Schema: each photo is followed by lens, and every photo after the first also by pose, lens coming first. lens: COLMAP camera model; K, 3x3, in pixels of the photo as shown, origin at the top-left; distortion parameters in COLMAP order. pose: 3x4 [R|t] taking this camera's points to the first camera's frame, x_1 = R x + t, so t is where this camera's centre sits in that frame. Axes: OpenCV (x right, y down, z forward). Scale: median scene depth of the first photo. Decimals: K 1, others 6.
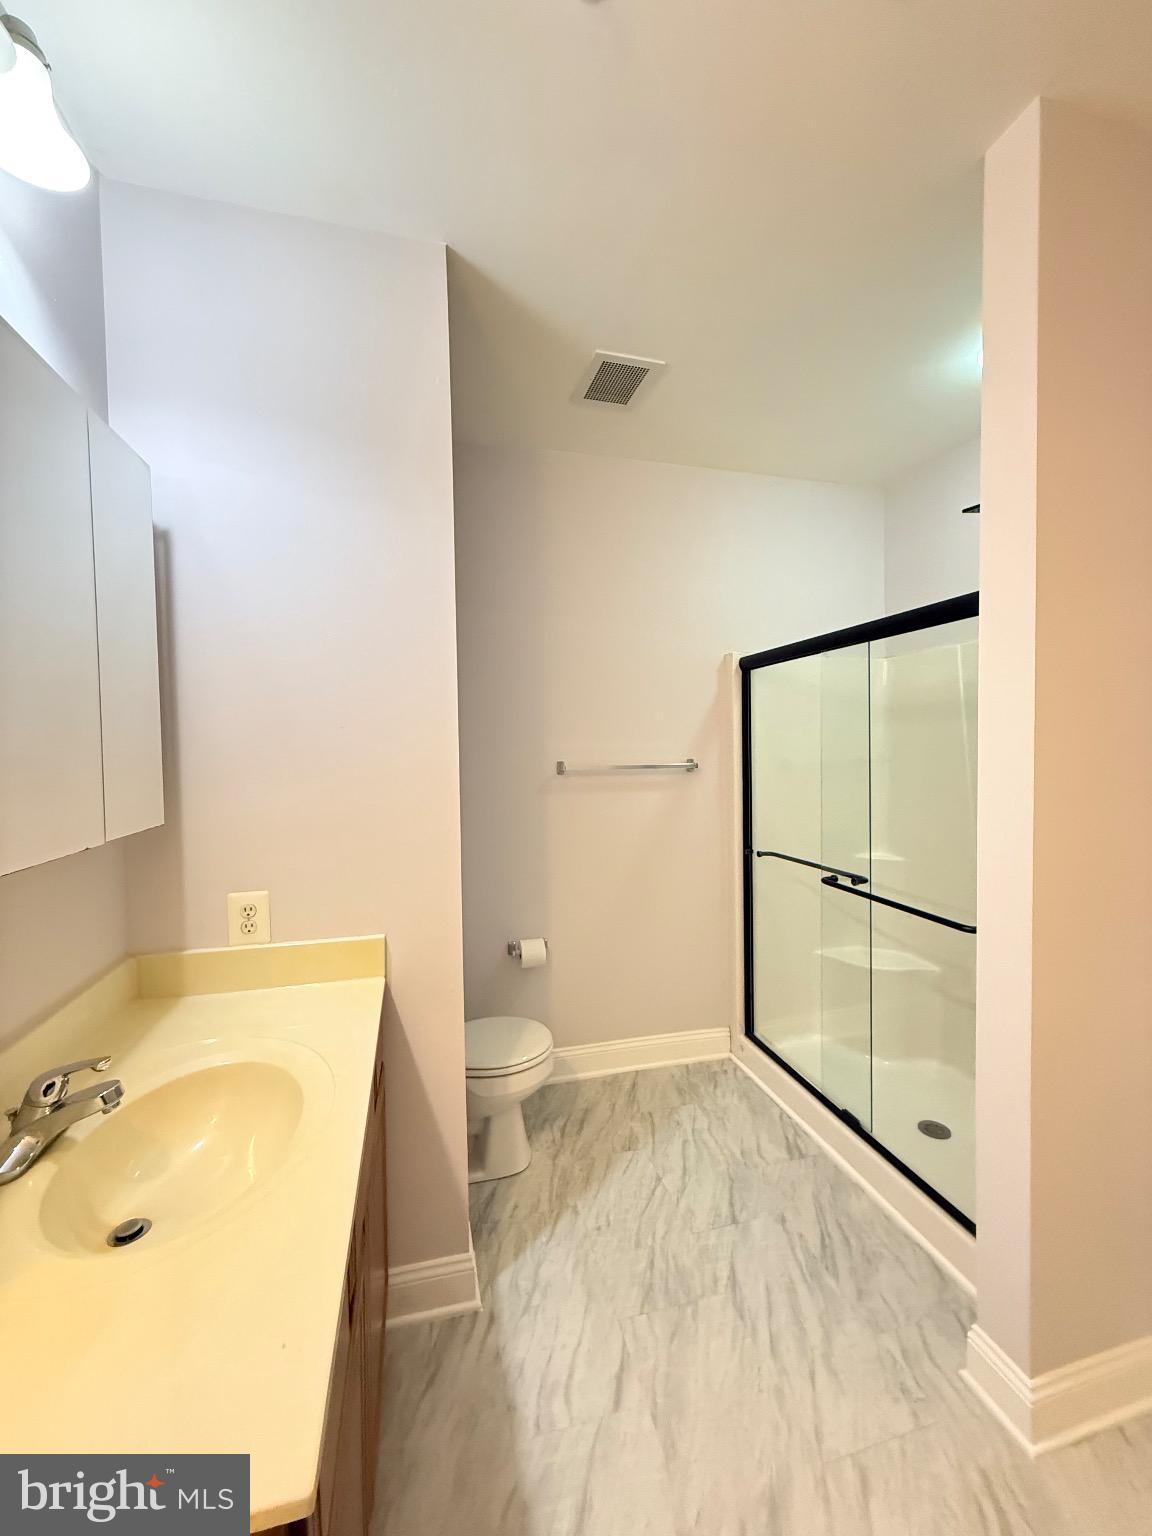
lens RADIAL K [[613.1, 0, 579.1], [0, 613.1, 761.9], [0, 0, 1]] dist [-0.002028, 0.000948]
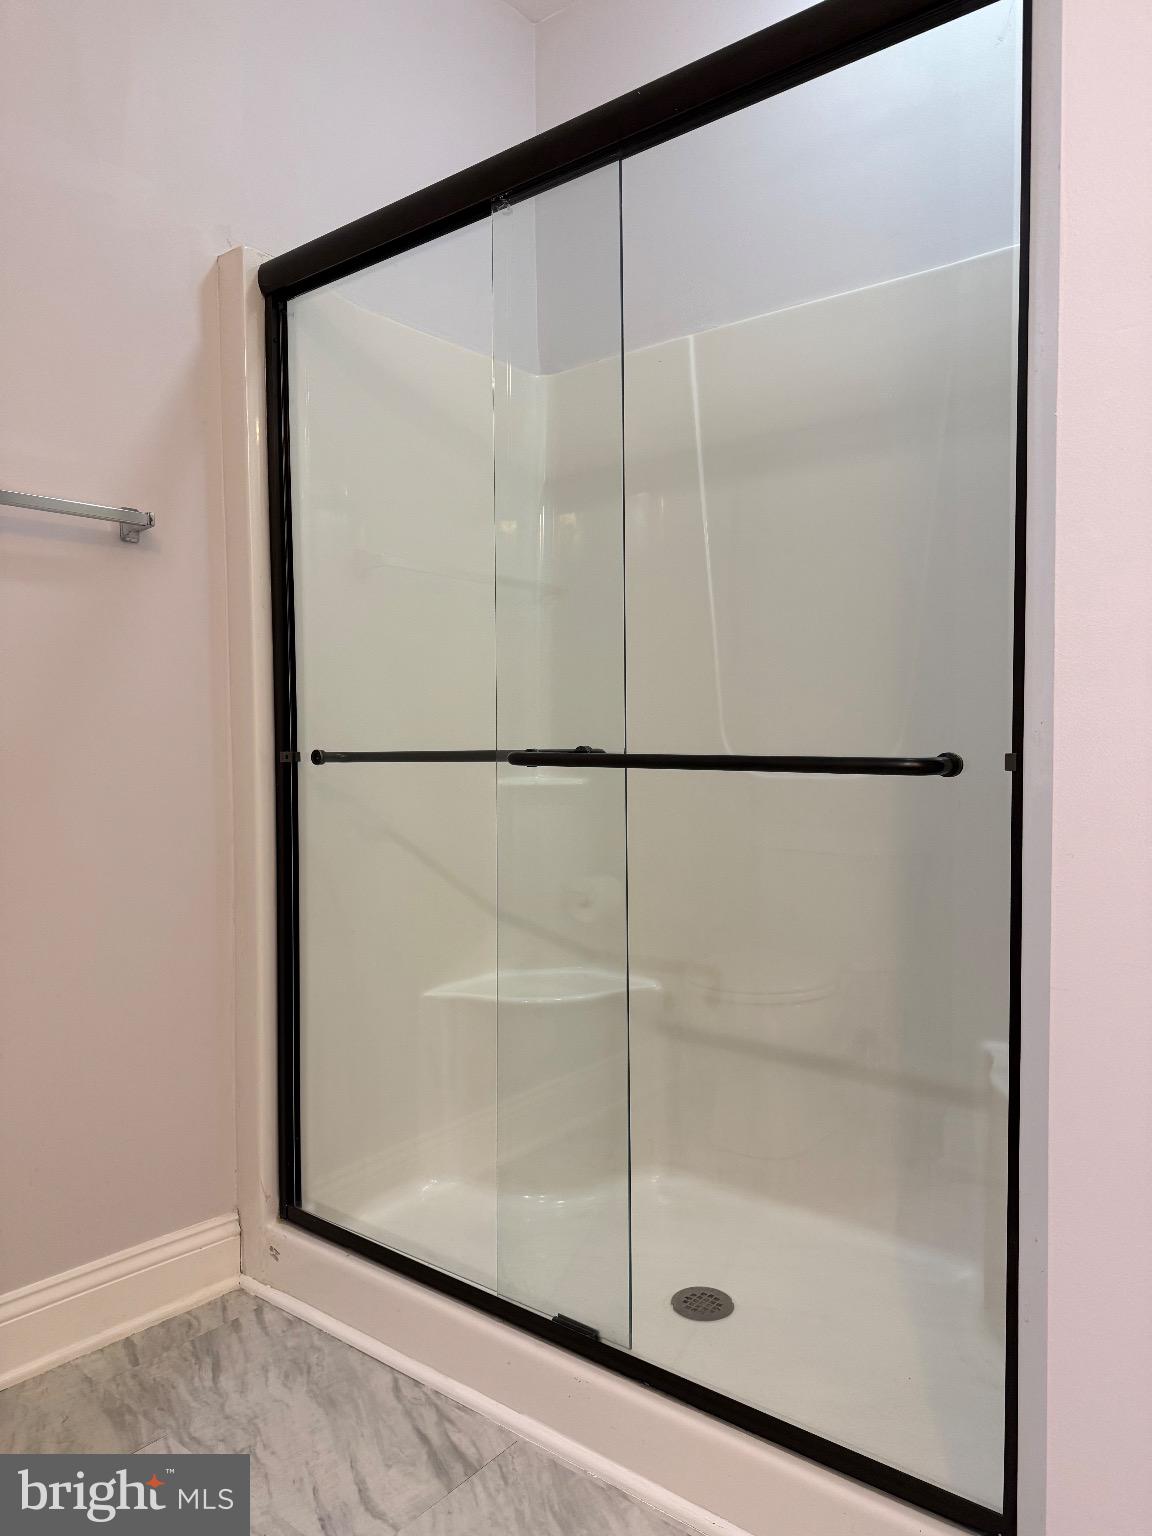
lens RADIAL K [[1084.6, 0, 583.8], [0, 1084.6, 766.5], [0, 0, 1]] dist [0.022088, -0.024568]
pose [[0.805175, -0.009013, 0.592969, 0.013872], [0.010927, 0.999940, 0.000360, 0.195719], [-0.592937, 0.006189, 0.805225, 0.394120]]
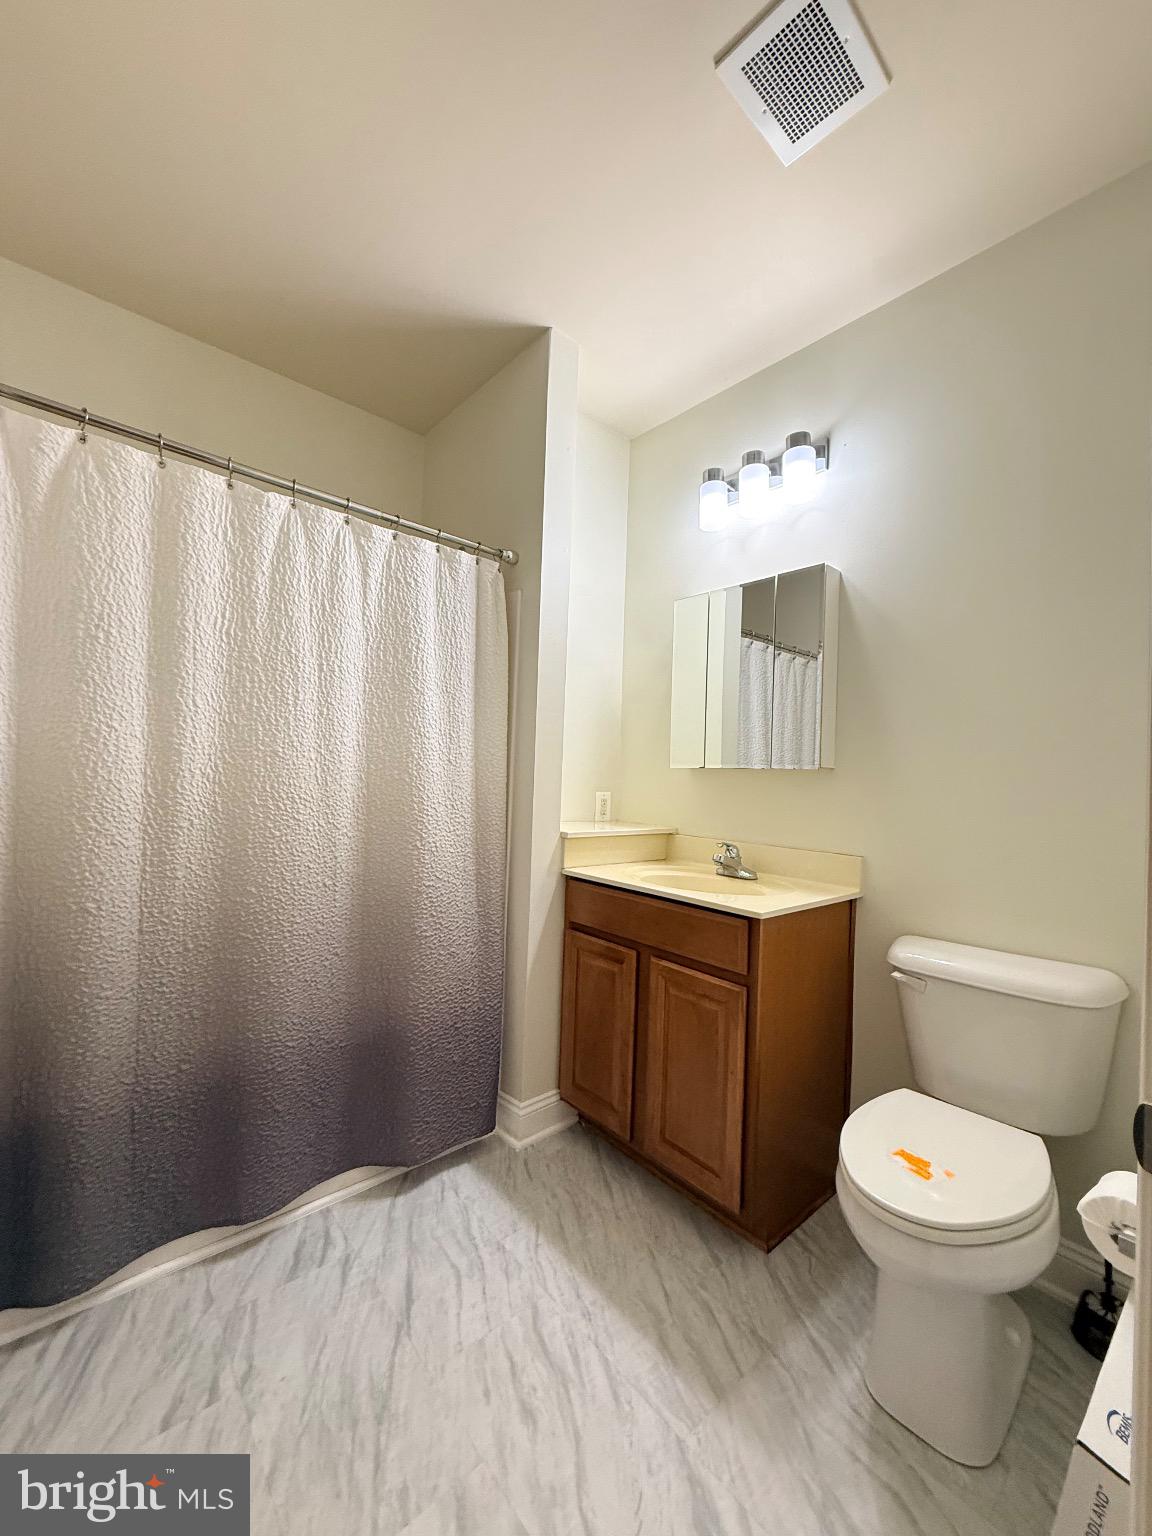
lens RADIAL K [[613.1, 0, 576.4], [0, 613.1, 768.7], [0, 0, 1]] dist [-0.002028, 0.000948]
pose [[-0.900985, -0.020710, -0.433357, 0.175552], [-0.029826, 0.999454, 0.014249, 0.079773], [0.432825, 0.025764, -0.901110, 1.293346]]
